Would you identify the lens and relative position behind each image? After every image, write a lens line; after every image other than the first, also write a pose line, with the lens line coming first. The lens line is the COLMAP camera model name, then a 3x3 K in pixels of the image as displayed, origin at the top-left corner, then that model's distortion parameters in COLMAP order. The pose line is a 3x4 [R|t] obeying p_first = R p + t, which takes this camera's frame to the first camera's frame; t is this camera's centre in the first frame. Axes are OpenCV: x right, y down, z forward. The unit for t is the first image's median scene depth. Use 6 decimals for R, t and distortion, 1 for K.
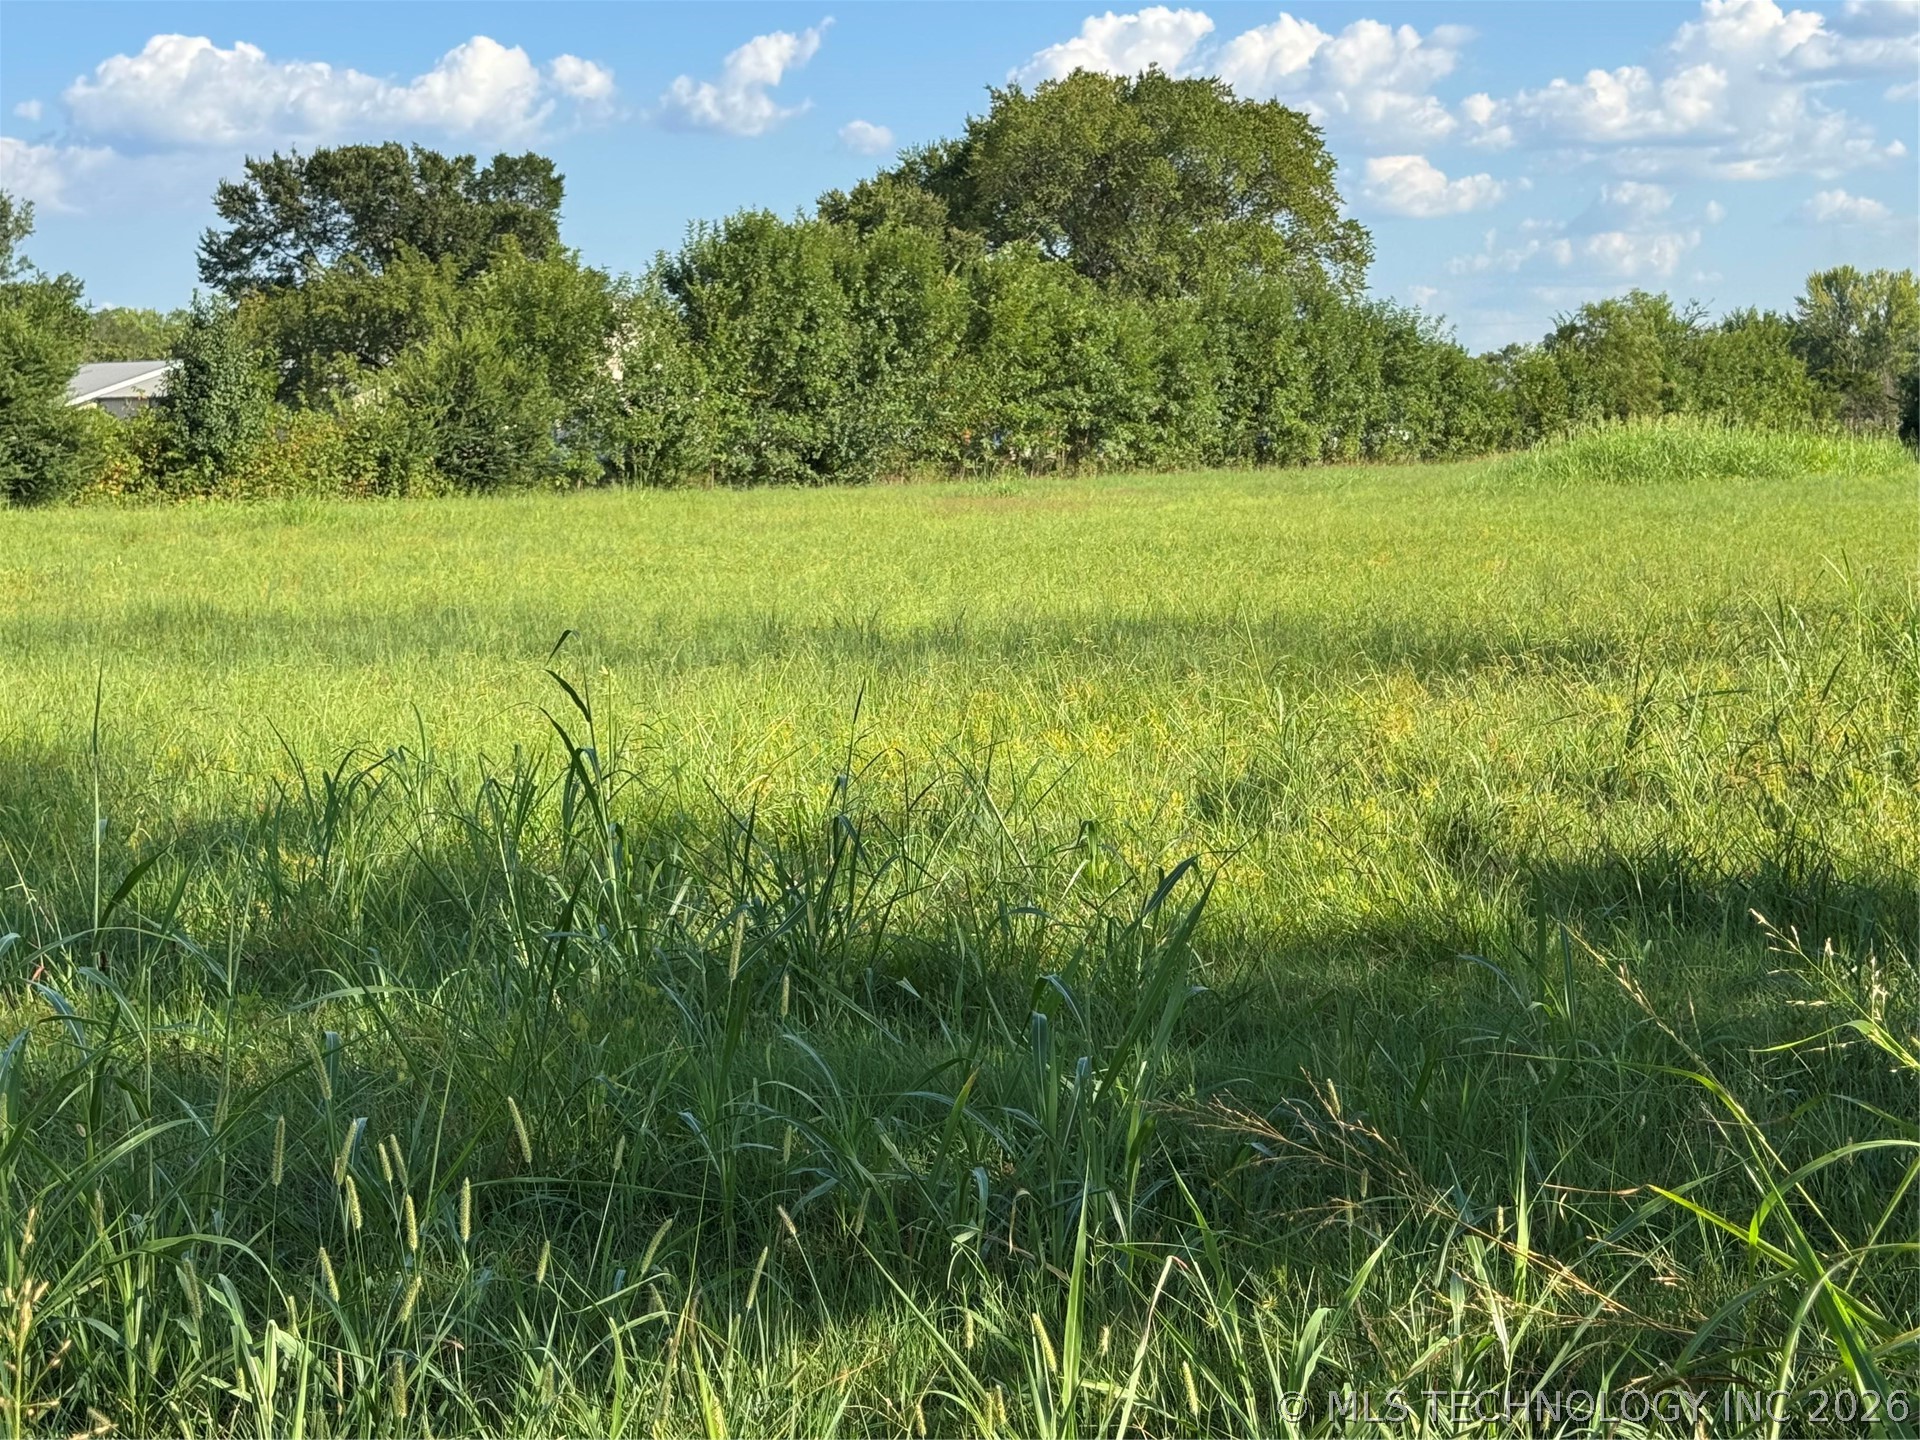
lens RADIAL K [[2924.7, 0, 963.0], [0, 2924.7, 718.5], [0, 0, 1]] dist [0.108871, 0.000000]
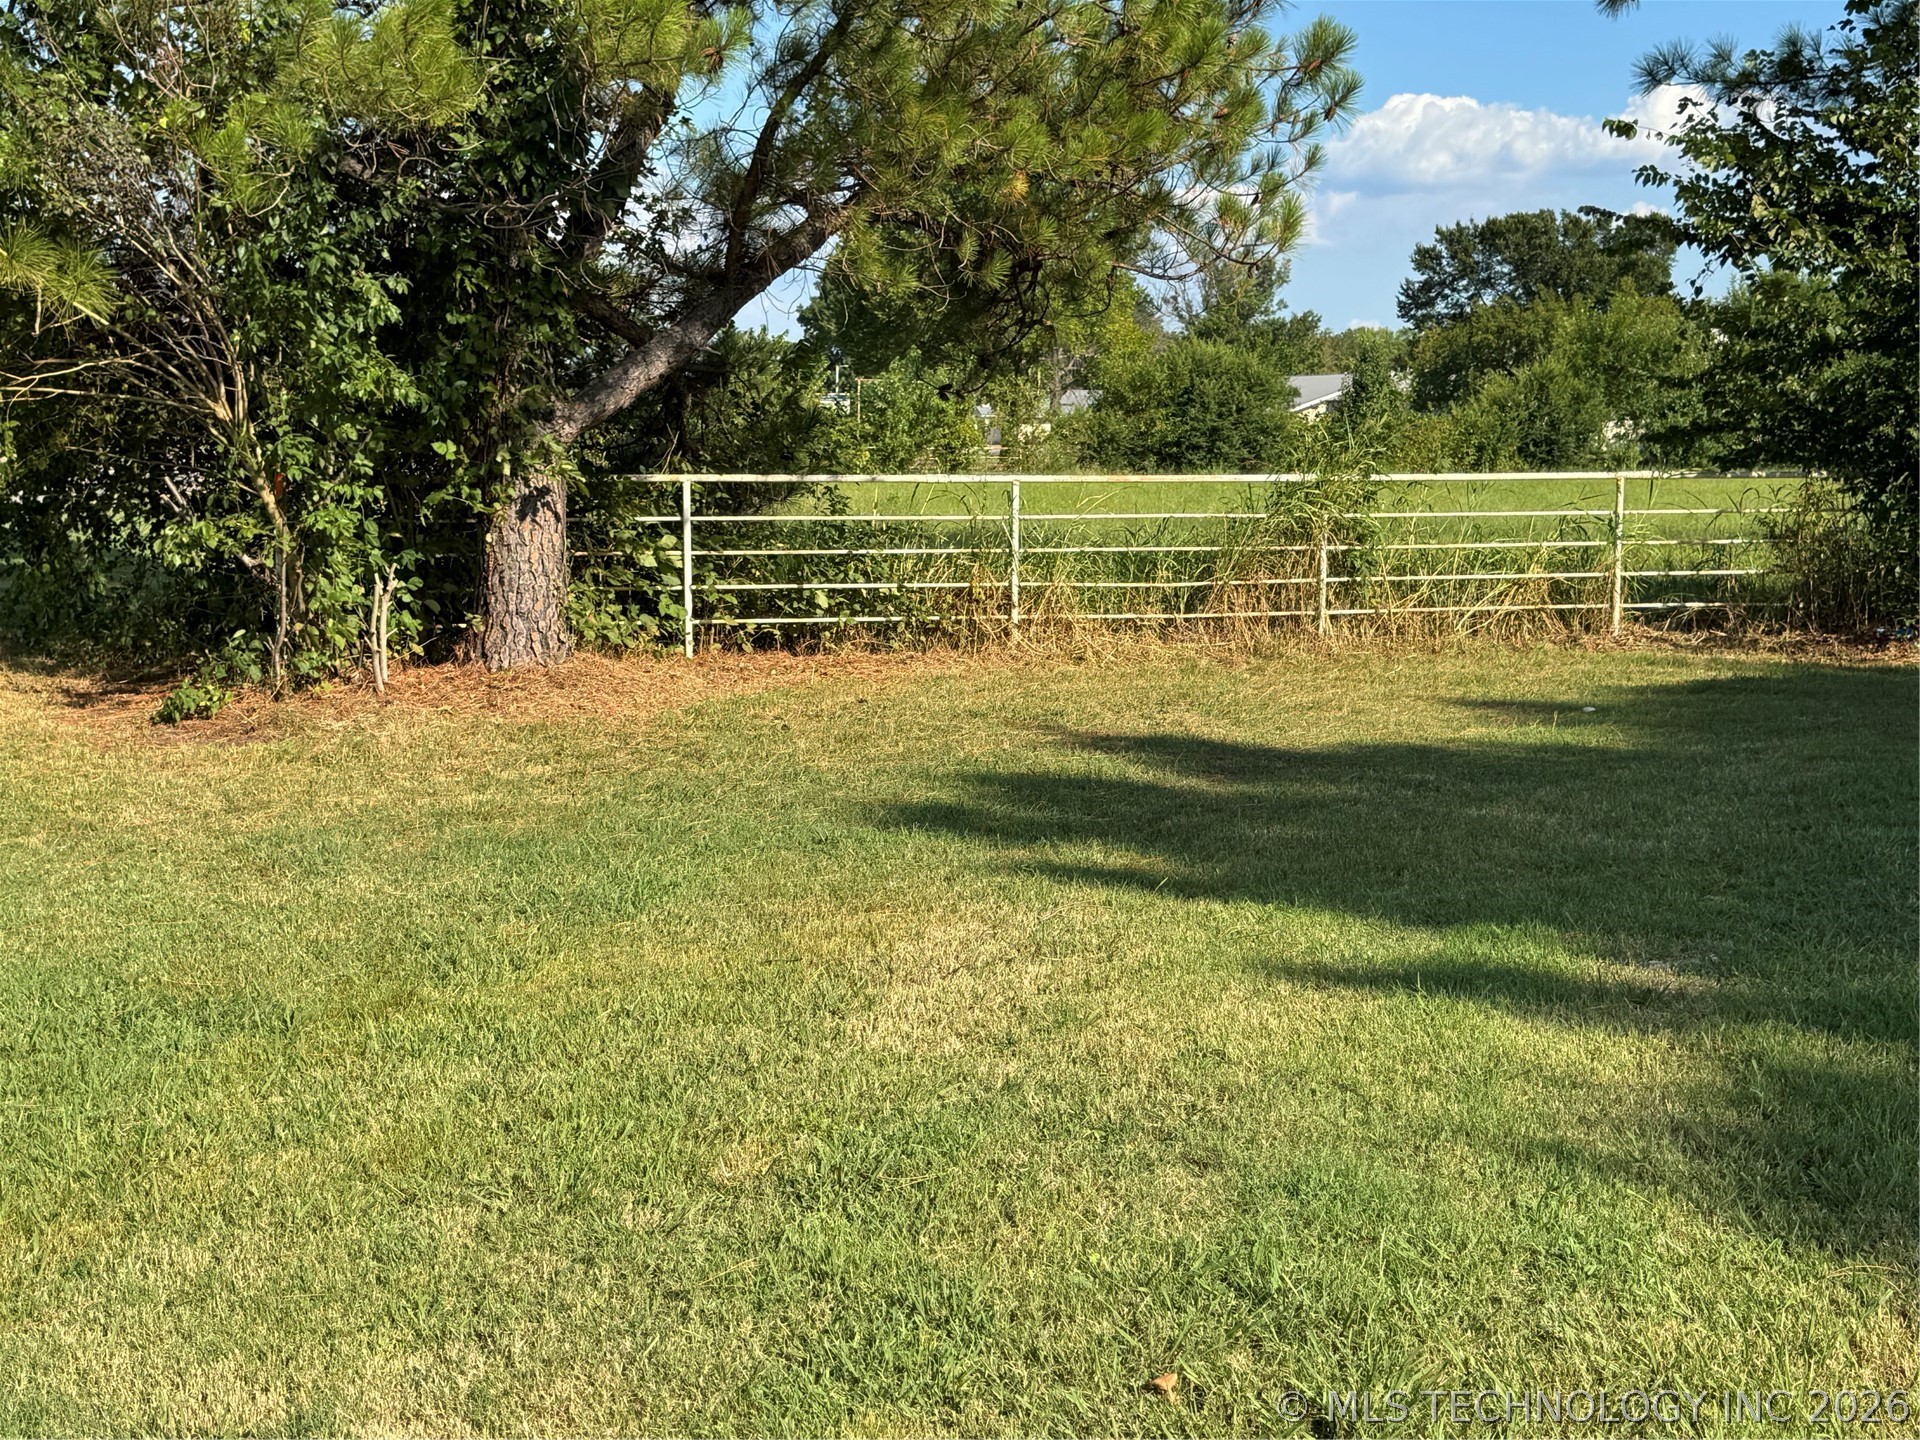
lens RADIAL K [[2469.7, 0, 960.5], [0, 2469.7, 721.4], [0, 0, 1]] dist [0.019977, 0.000000]
pose [[0.905061, 0.057924, -0.421318, 0.054002], [-0.048359, 0.998273, 0.033361, 0.011526], [0.422523, -0.009819, 0.906299, -0.133733]]
